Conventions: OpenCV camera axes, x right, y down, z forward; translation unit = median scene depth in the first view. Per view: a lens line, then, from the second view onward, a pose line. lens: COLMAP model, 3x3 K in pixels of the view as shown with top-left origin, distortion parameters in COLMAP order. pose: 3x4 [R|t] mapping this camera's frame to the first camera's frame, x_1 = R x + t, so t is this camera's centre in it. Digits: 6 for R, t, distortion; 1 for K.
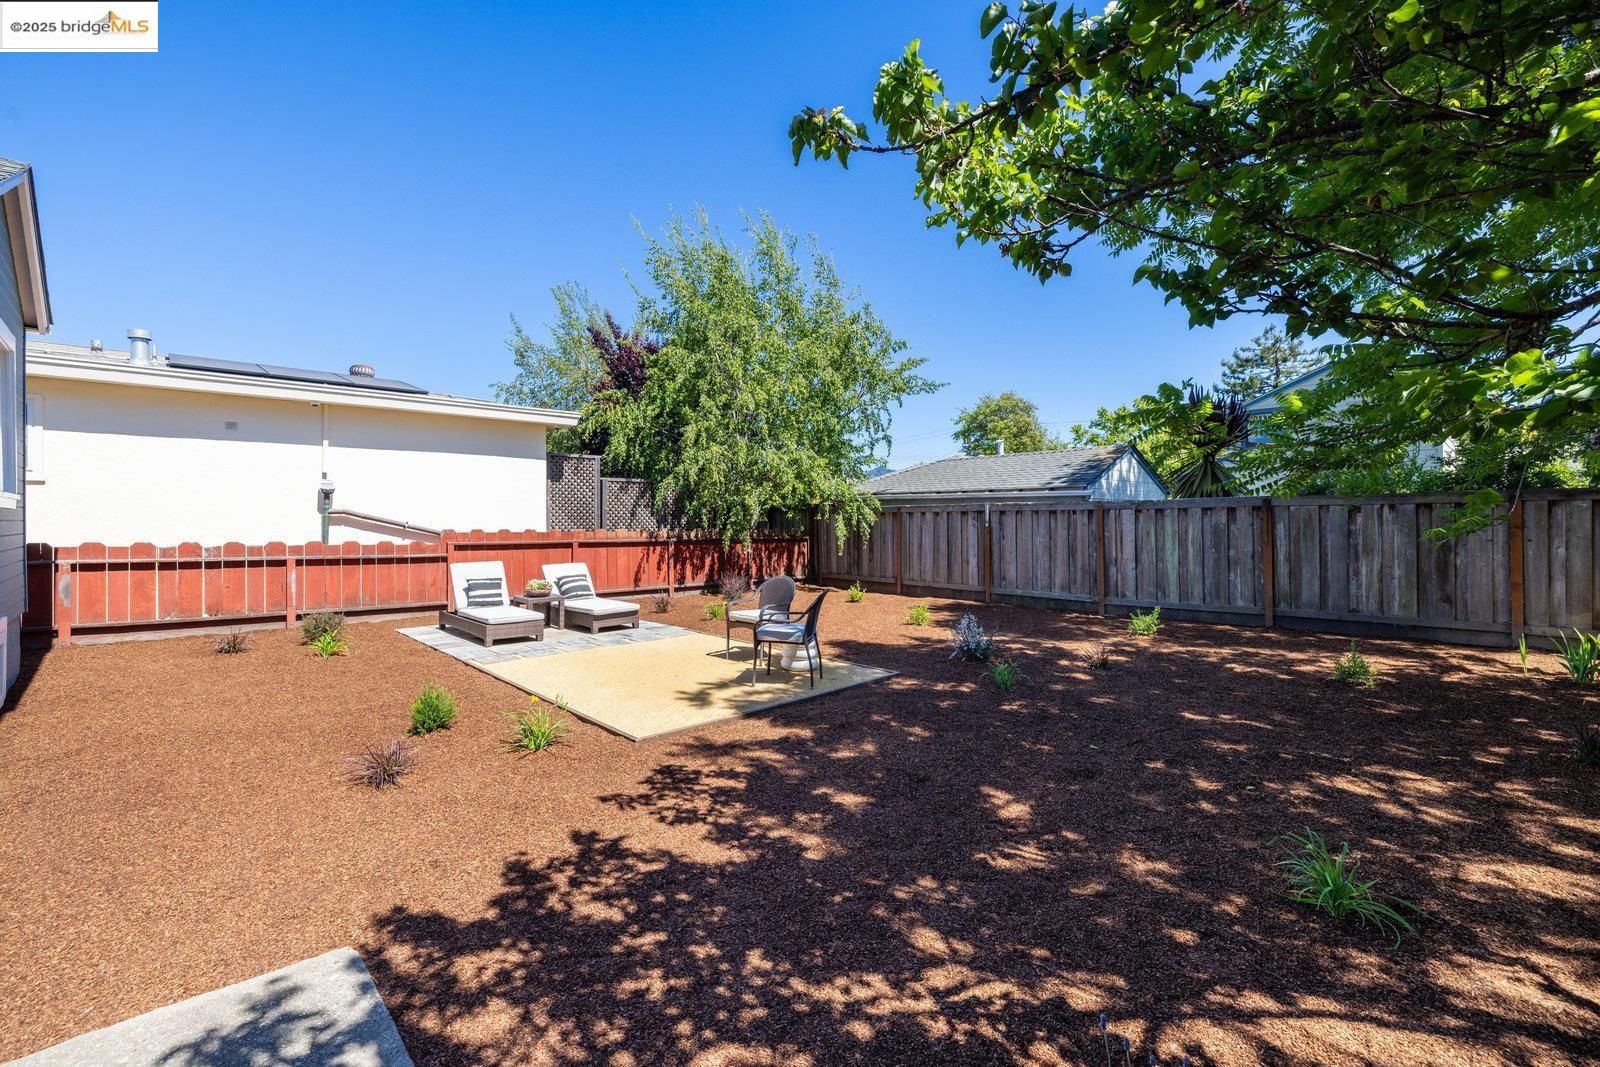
lens RADIAL K [[689.8, 0, 798.1], [0, 689.8, 524.1], [0, 0, 1]] dist [0.000339, -0.000304]
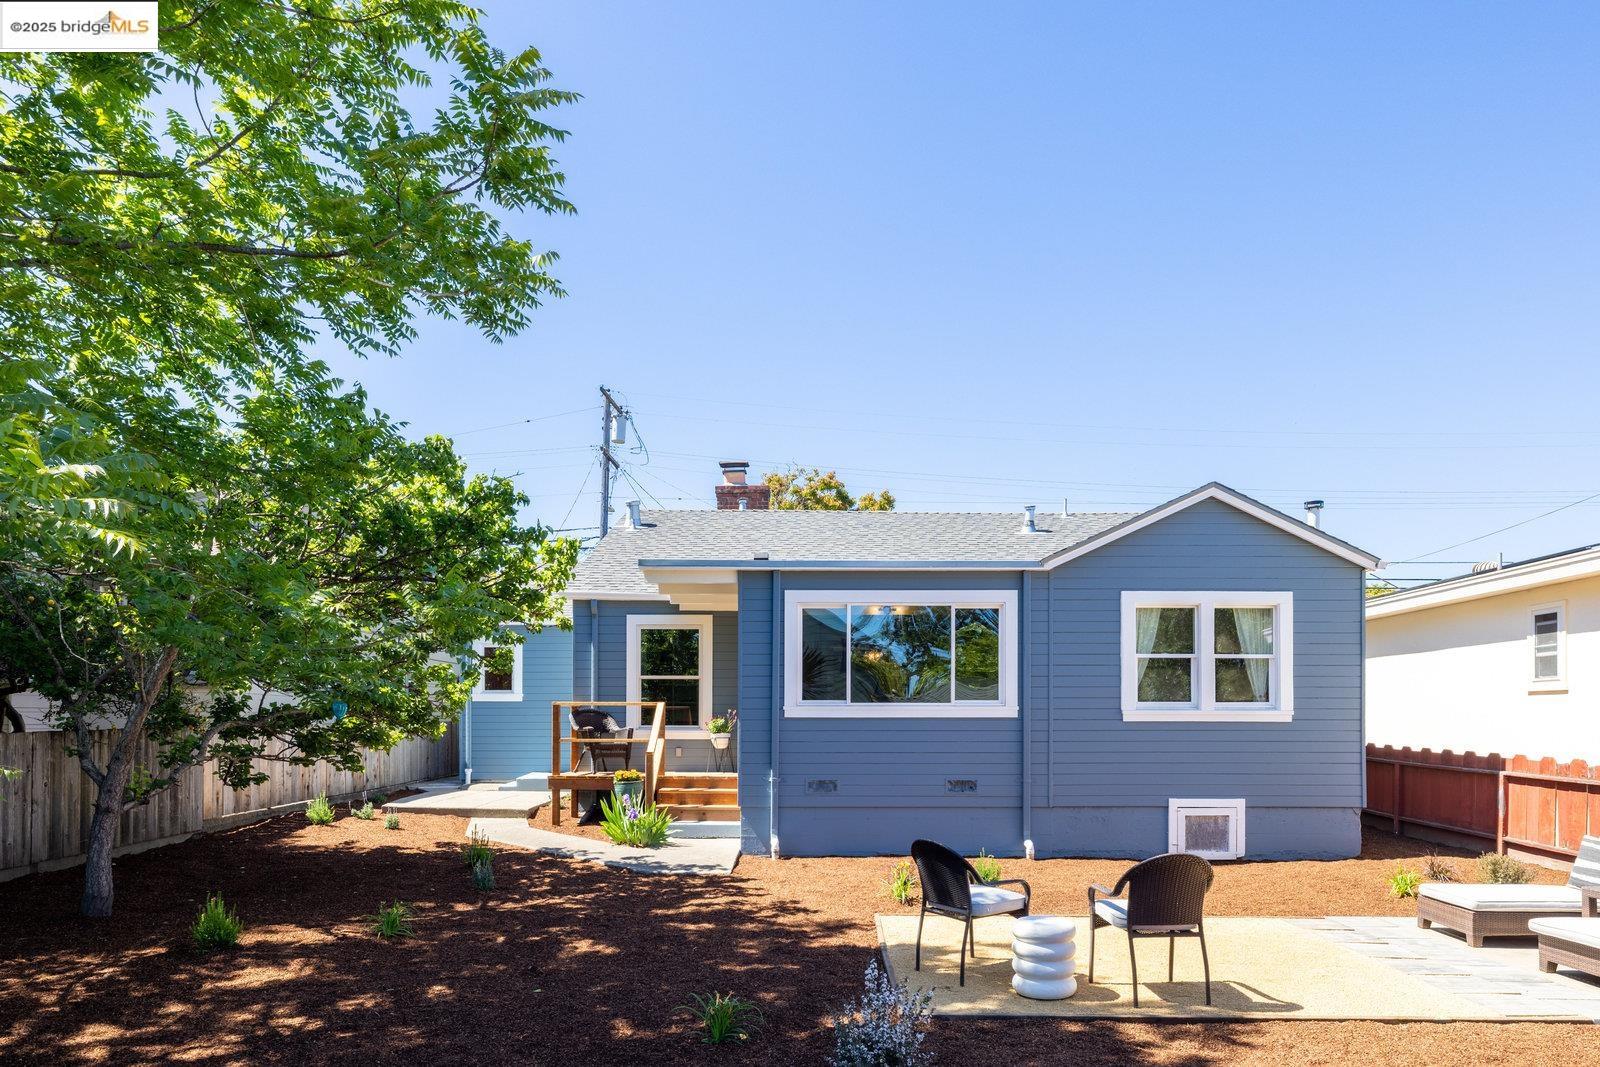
lens RADIAL K [[977.0, 0, 787.9], [0, 977.0, 704.8], [0, 0, 1]] dist [0.006559, 0.001418]
pose [[-0.714682, -0.014604, -0.699297, 0.417541], [-0.006766, 0.999880, -0.013965, -0.010607], [0.699417, -0.005249, -0.714694, 0.820757]]
